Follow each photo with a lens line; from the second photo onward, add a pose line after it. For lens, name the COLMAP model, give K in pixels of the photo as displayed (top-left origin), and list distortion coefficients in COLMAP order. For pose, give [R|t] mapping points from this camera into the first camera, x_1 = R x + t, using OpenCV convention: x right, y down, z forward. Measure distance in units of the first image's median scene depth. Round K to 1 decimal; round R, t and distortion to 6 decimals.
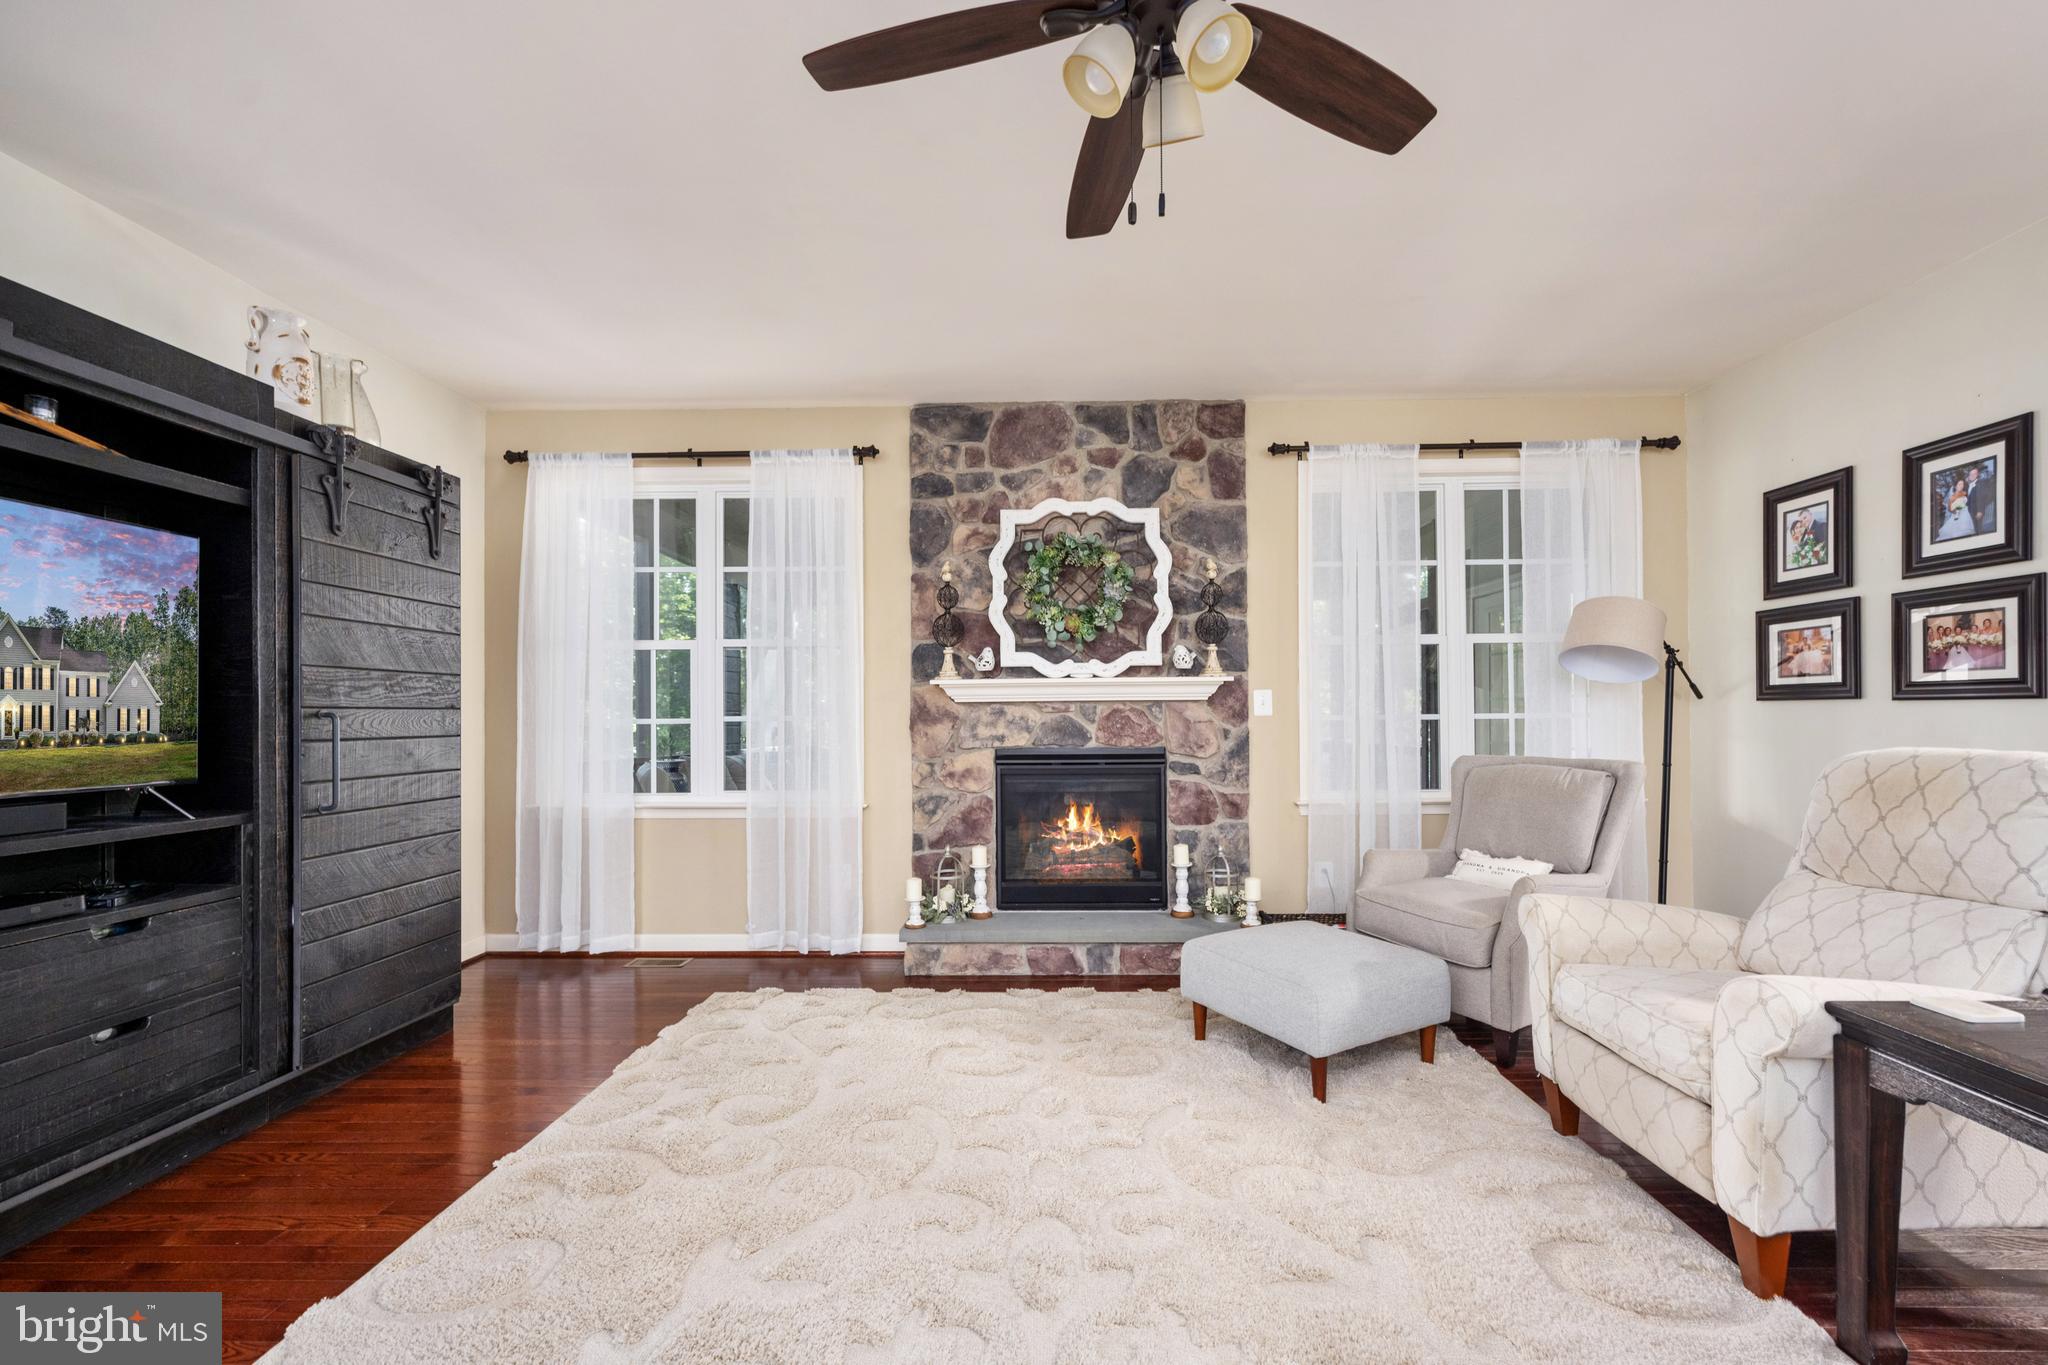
lens RADIAL K [[834.3, 0, 1033.5], [0, 834.3, 710.9], [0, 0, 1]] dist [-0.000359, 0.000131]
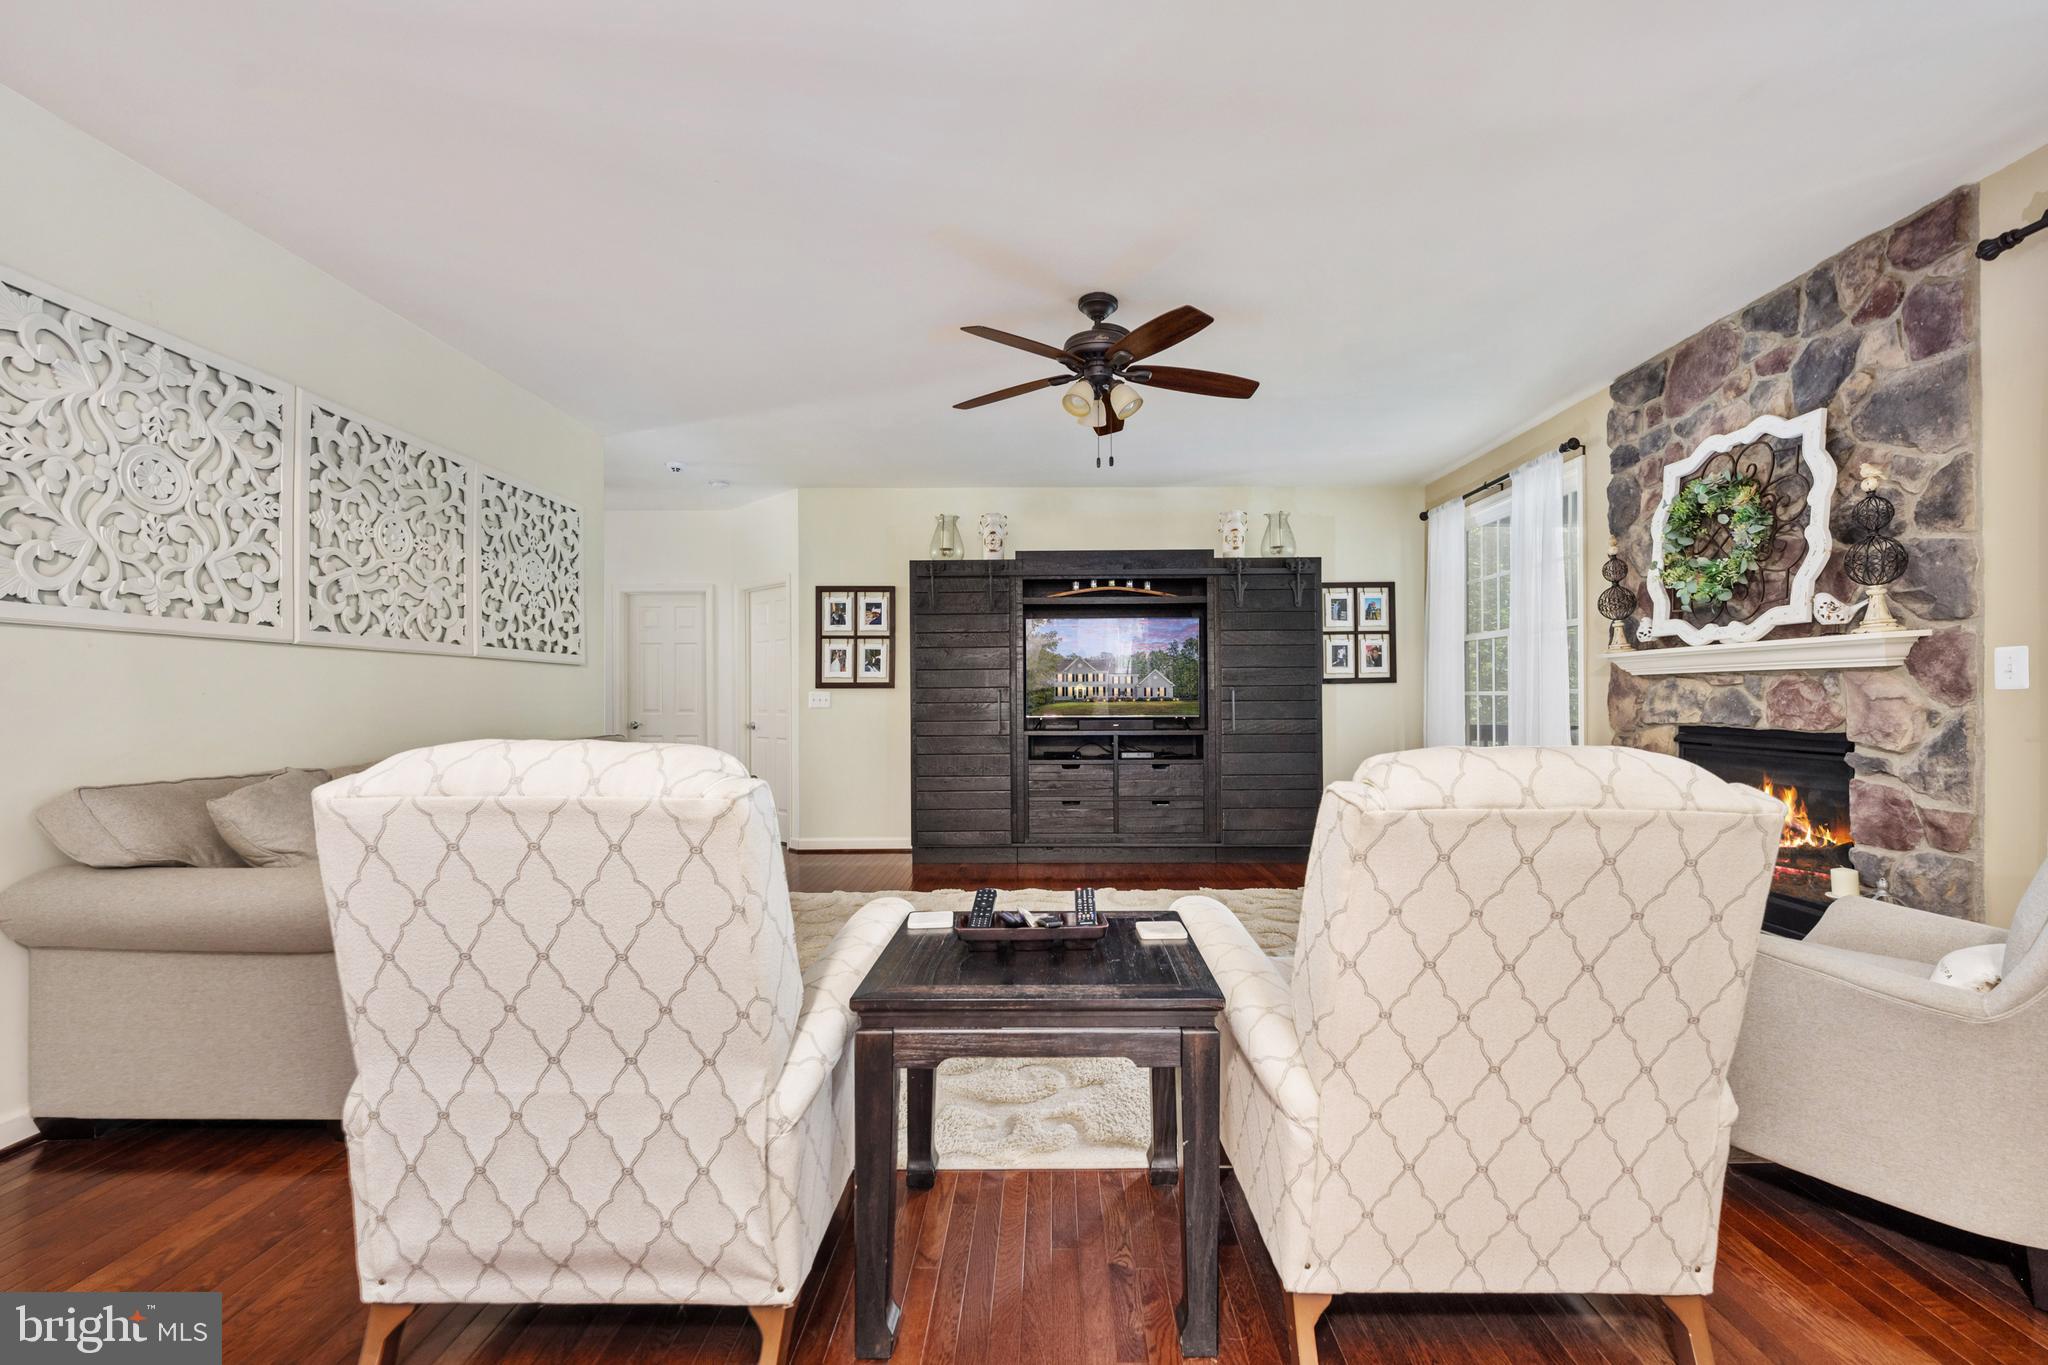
lens RADIAL K [[815.2, 0, 1024.0], [0, 815.2, 682.5], [0, 0, 1]] dist [-0.000128, 0.000086]
pose [[-0.003844, -0.006635, -0.999971, 0.868091], [0.009103, 0.999936, -0.006670, -0.002162], [0.999951, -0.009128, -0.003784, 0.294395]]
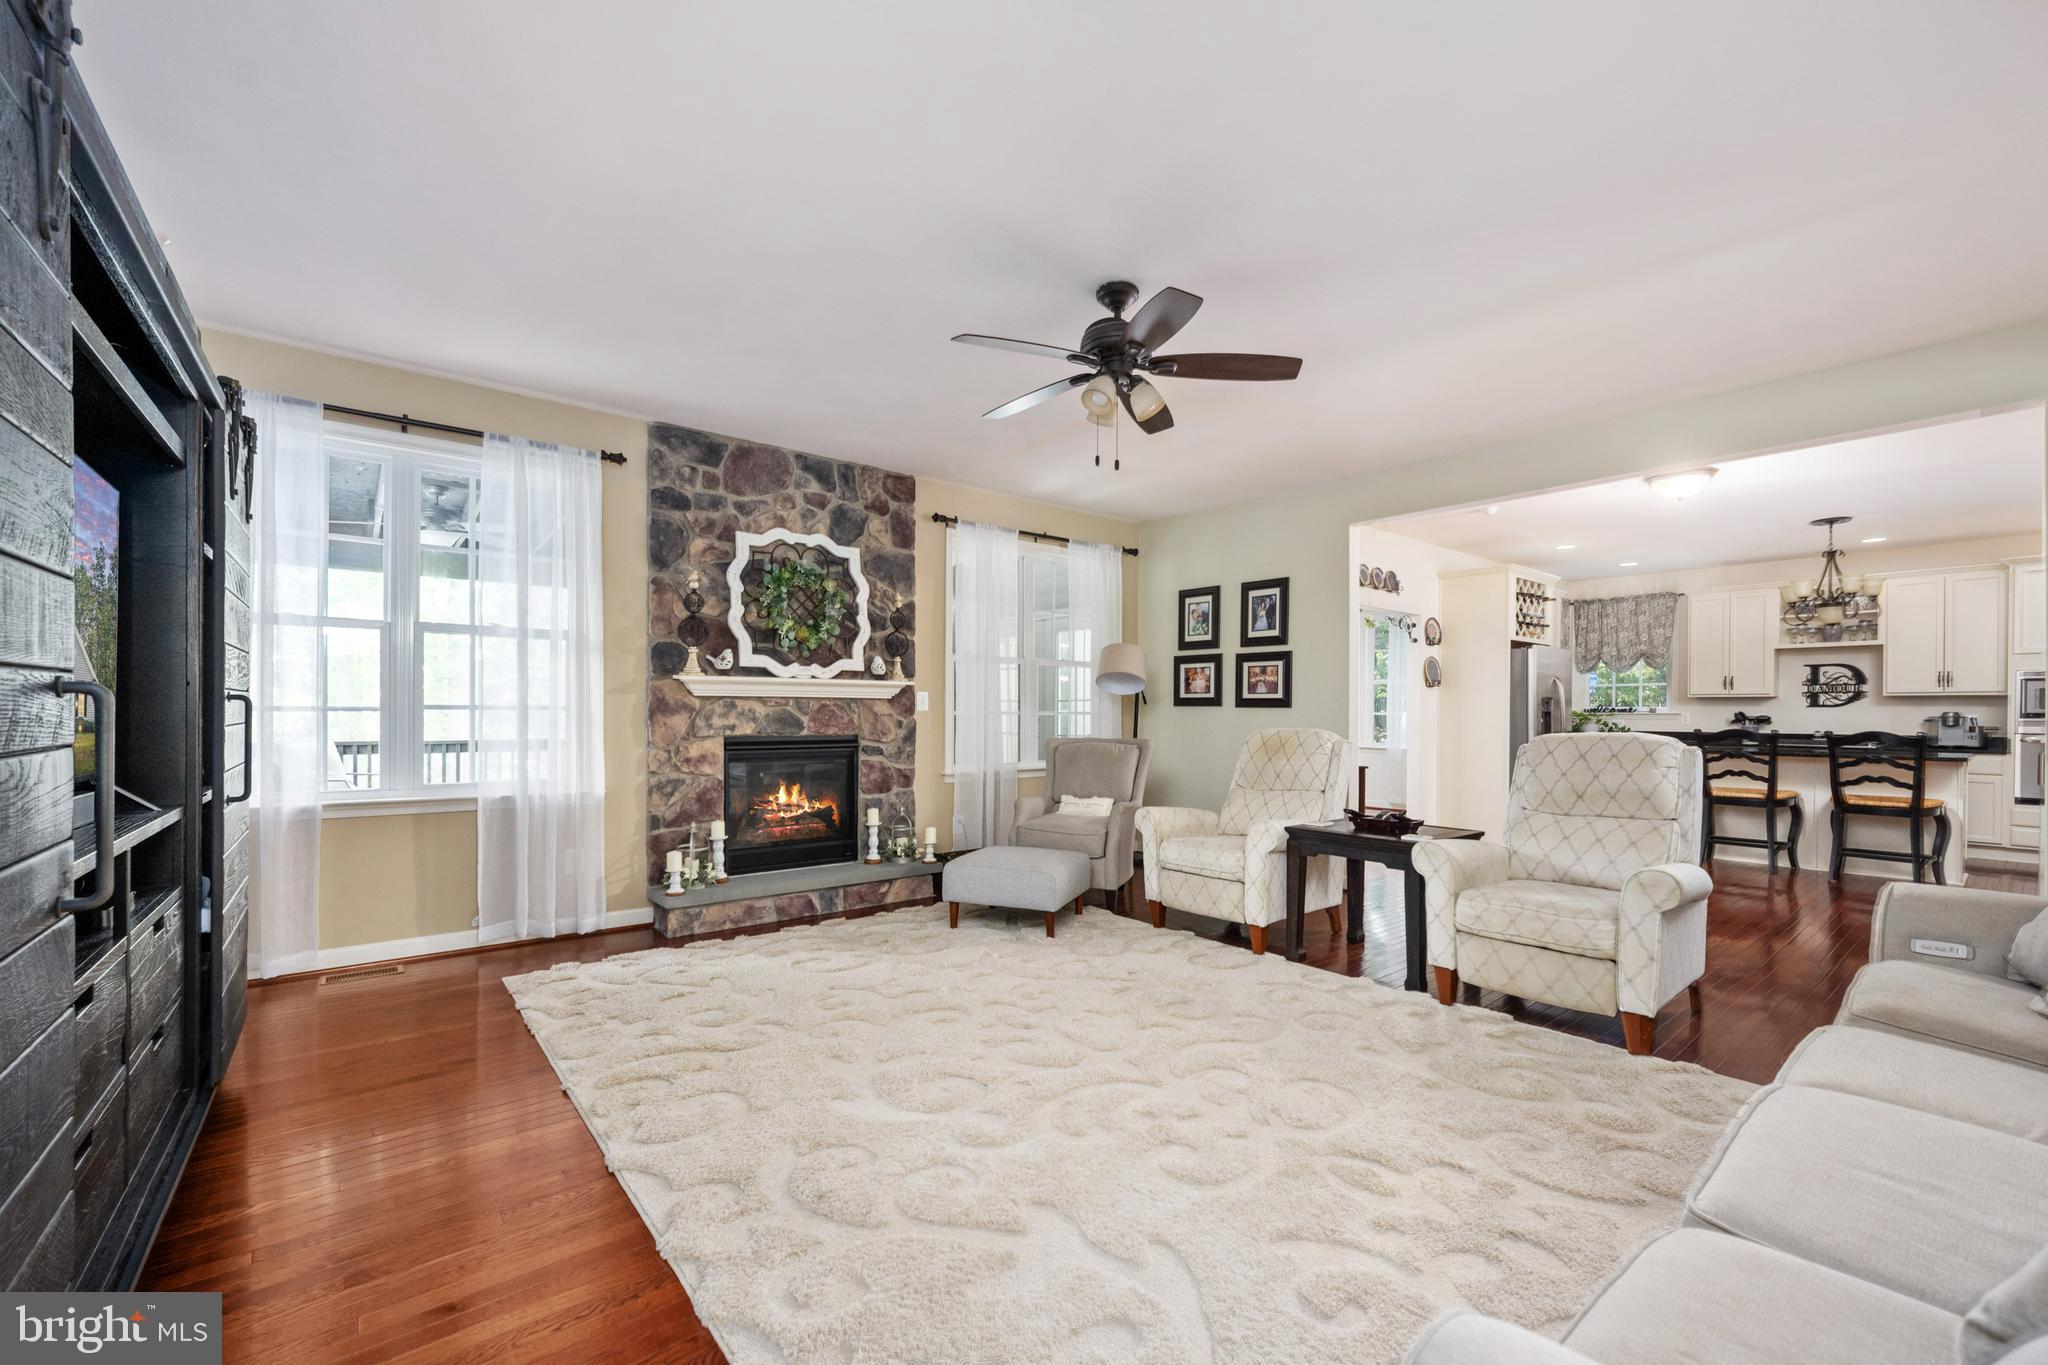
lens RADIAL K [[868.0, 0, 1021.8], [0, 868.0, 714.2], [0, 0, 1]] dist [0.000512, 0.000310]
pose [[0.759913, 0.010186, 0.649945, -0.524266], [-0.015089, 0.999884, 0.001972, 0.005623], [-0.649850, -0.011306, 0.759978, -0.181756]]
